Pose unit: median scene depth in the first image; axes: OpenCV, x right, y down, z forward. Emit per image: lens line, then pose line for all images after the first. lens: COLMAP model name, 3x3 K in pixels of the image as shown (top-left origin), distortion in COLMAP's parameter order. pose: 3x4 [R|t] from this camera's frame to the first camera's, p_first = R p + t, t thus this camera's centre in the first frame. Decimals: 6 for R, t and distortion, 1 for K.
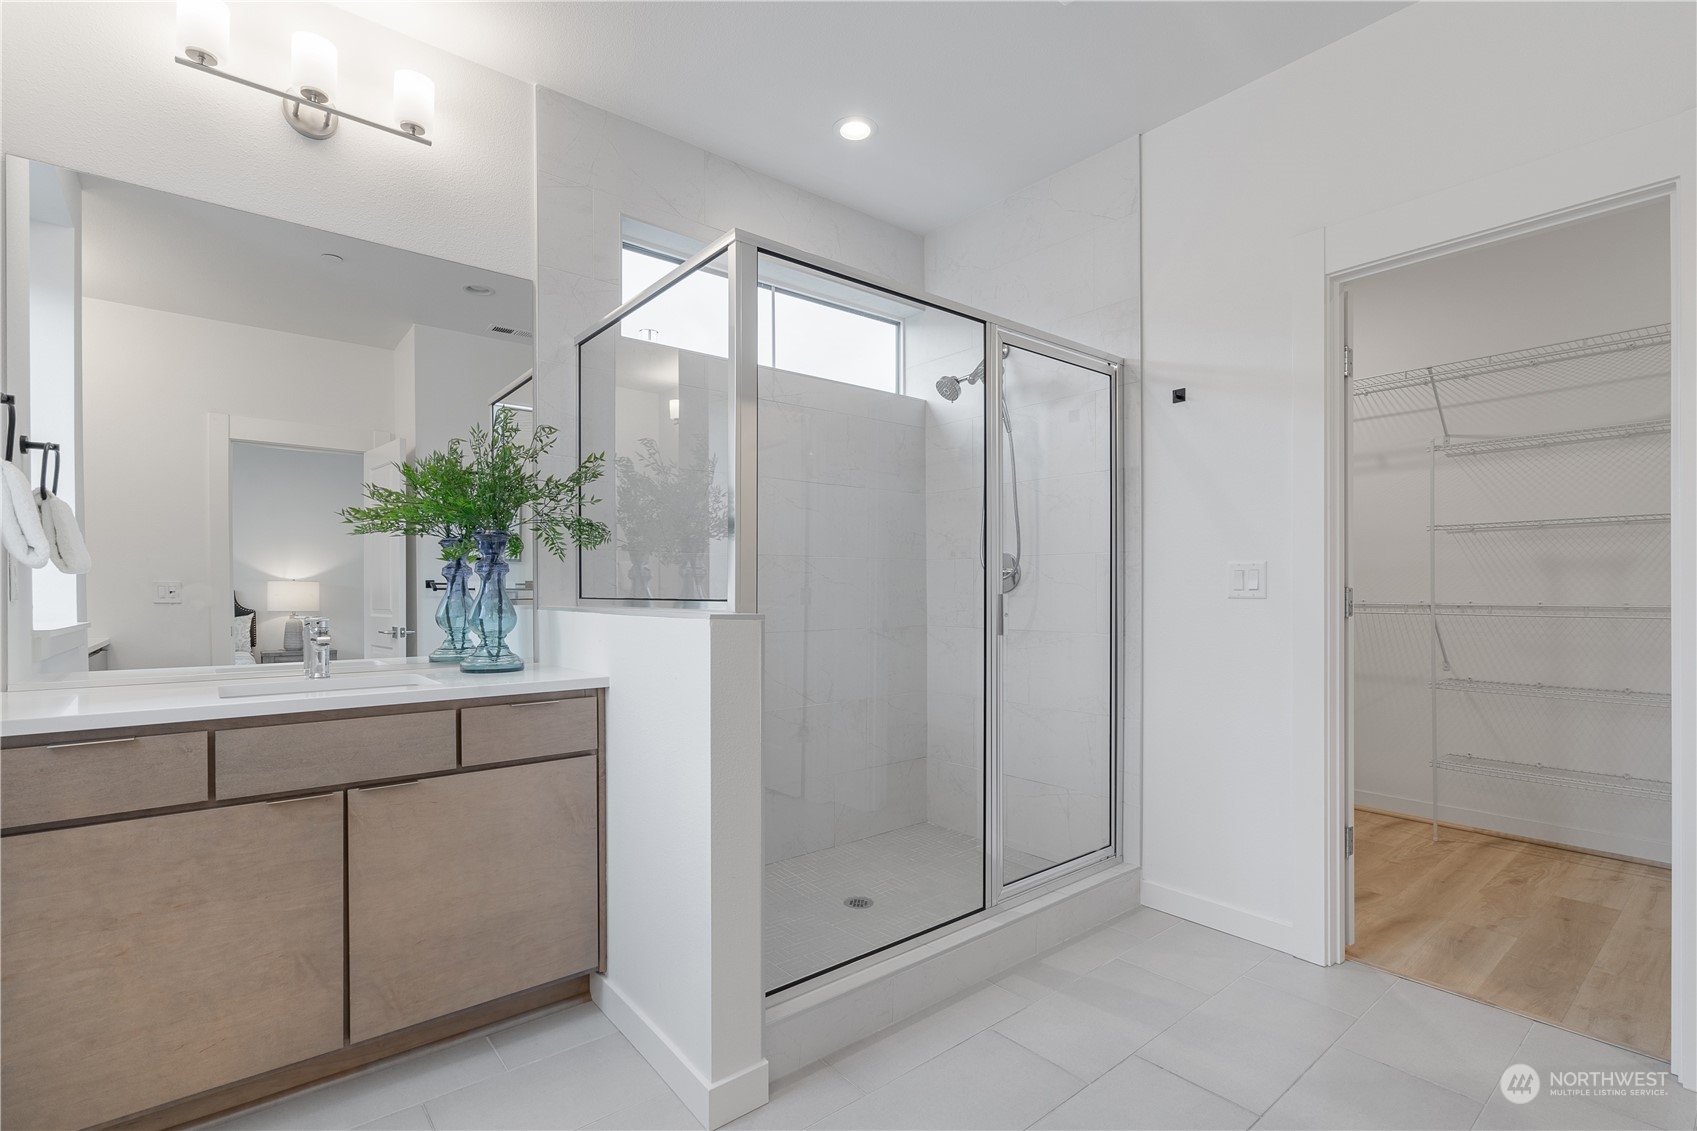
lens RADIAL K [[785.5, 0, 844.0], [0, 785.5, 591.8], [0, 0, 1]] dist [-0.000633, 0.000615]
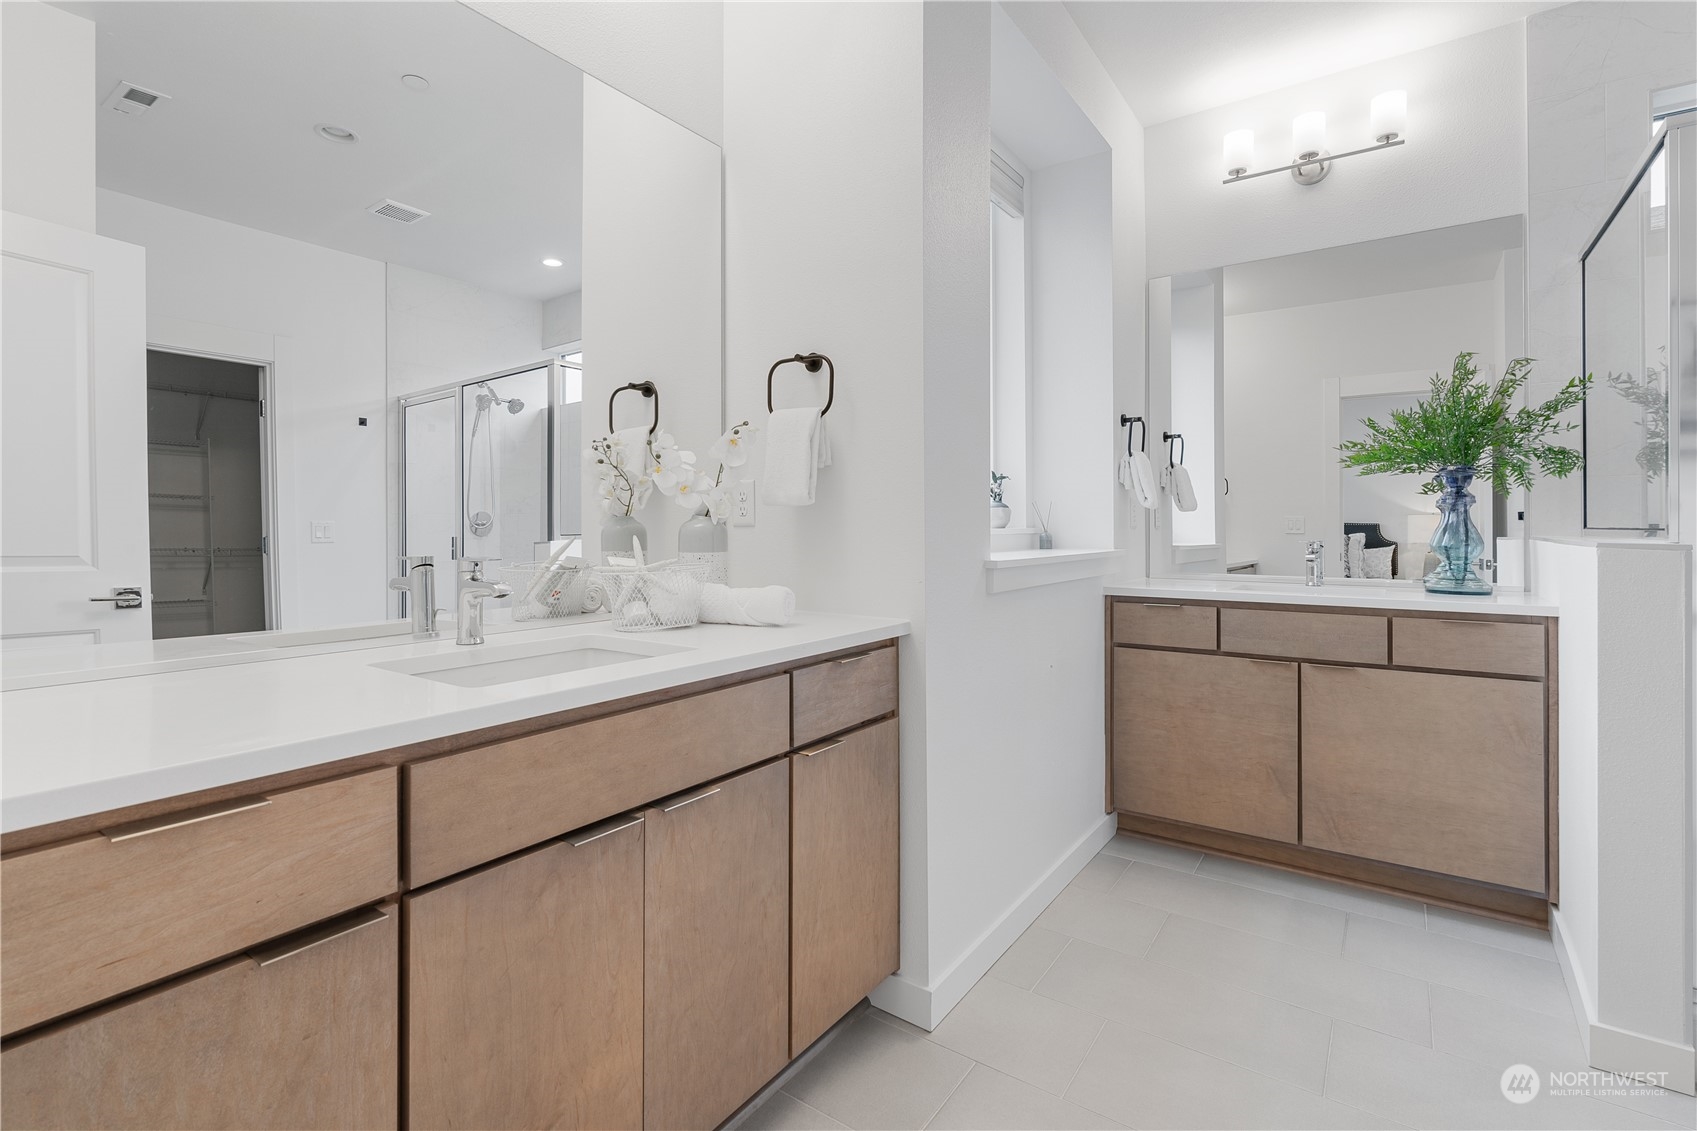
lens RADIAL K [[787.1, 0, 836.5], [0, 787.1, 525.9], [0, 0, 1]] dist [-0.003410, -0.000148]
pose [[0.254716, -0.001002, -0.967015, 0.436215], [-0.000055, 0.999999, -0.001050, 0.007942], [0.967016, 0.000320, 0.254716, -0.136409]]
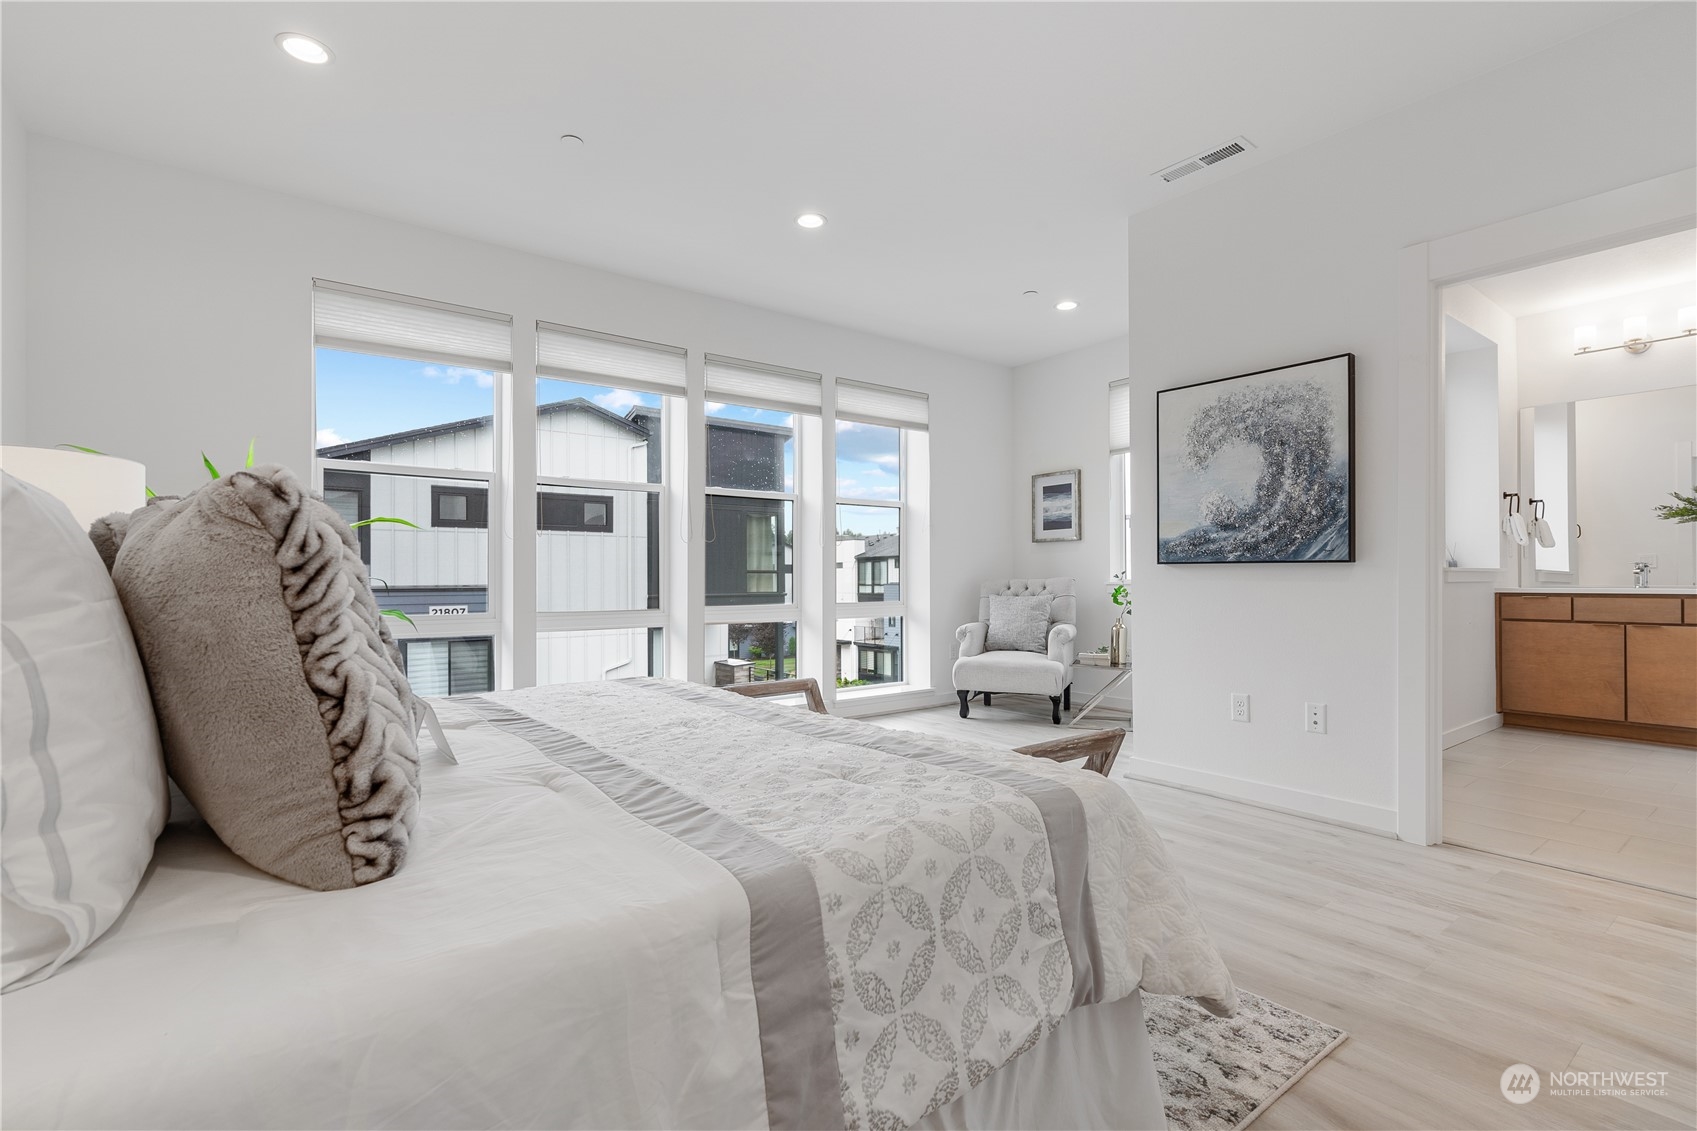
lens RADIAL K [[774.5, 0, 852.3], [0, 774.5, 574.2], [0, 0, 1]] dist [-0.000161, 0.000688]
pose [[-0.037243, -0.005241, -0.999292, 1.758325], [0.000066, 0.999986, -0.005247, 0.080576], [0.999306, -0.000261, -0.037242, -1.278947]]
